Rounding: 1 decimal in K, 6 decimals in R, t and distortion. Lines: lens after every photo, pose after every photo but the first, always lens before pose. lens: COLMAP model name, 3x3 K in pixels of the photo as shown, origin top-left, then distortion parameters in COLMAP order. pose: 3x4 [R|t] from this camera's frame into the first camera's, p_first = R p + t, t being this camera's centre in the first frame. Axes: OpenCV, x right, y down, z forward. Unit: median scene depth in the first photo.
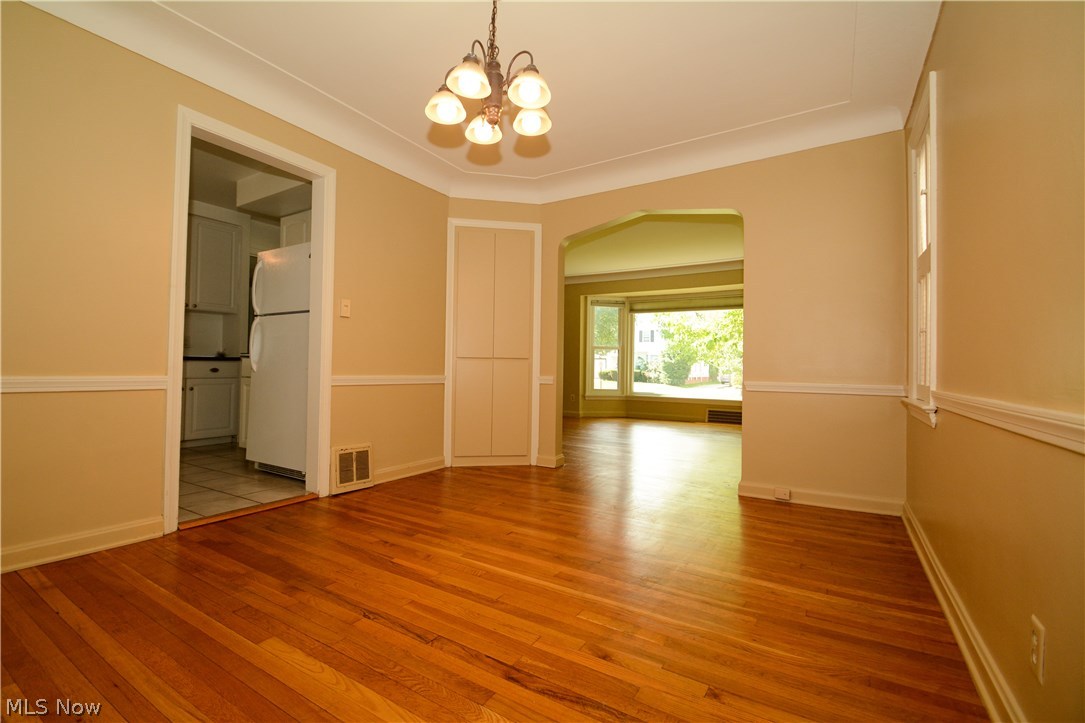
lens RADIAL K [[485.3, 0, 532.0], [0, 485.3, 364.7], [0, 0, 1]] dist [-0.004734, -0.005911]
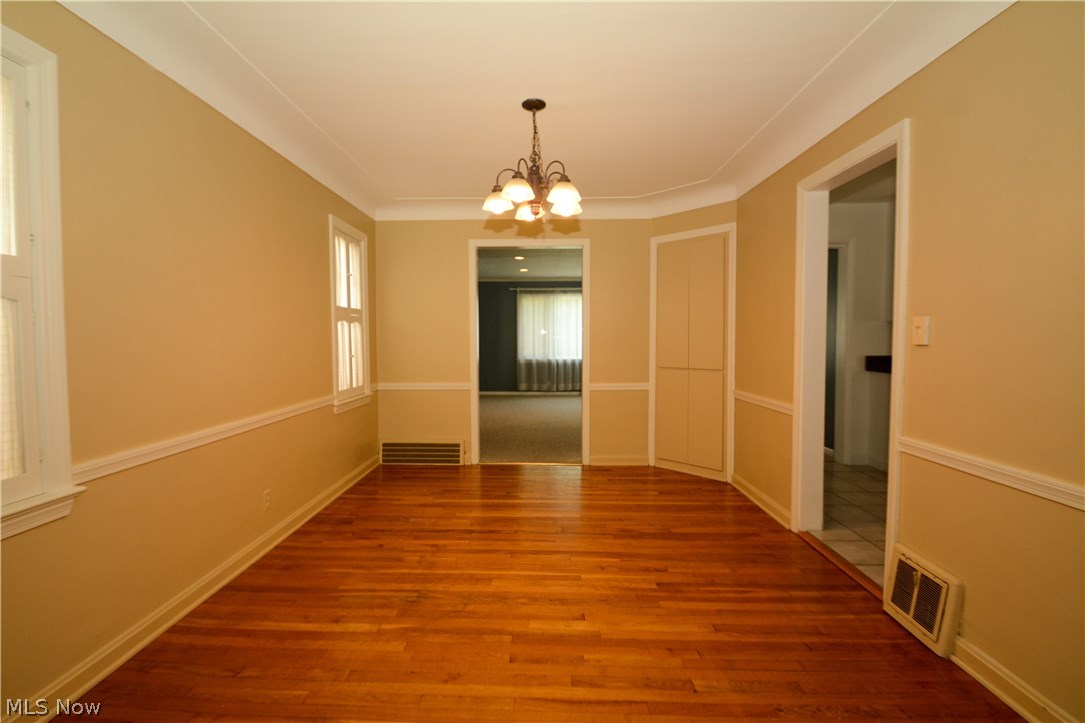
lens RADIAL K [[485.3, 0, 534.1], [0, 485.3, 356.8], [0, 0, 1]] dist [-0.004734, -0.005911]
pose [[-0.865125, -0.001566, -0.501553, 0.440725], [-0.009163, 0.999878, 0.012683, -0.112831], [0.501472, 0.015568, -0.865034, 1.630316]]
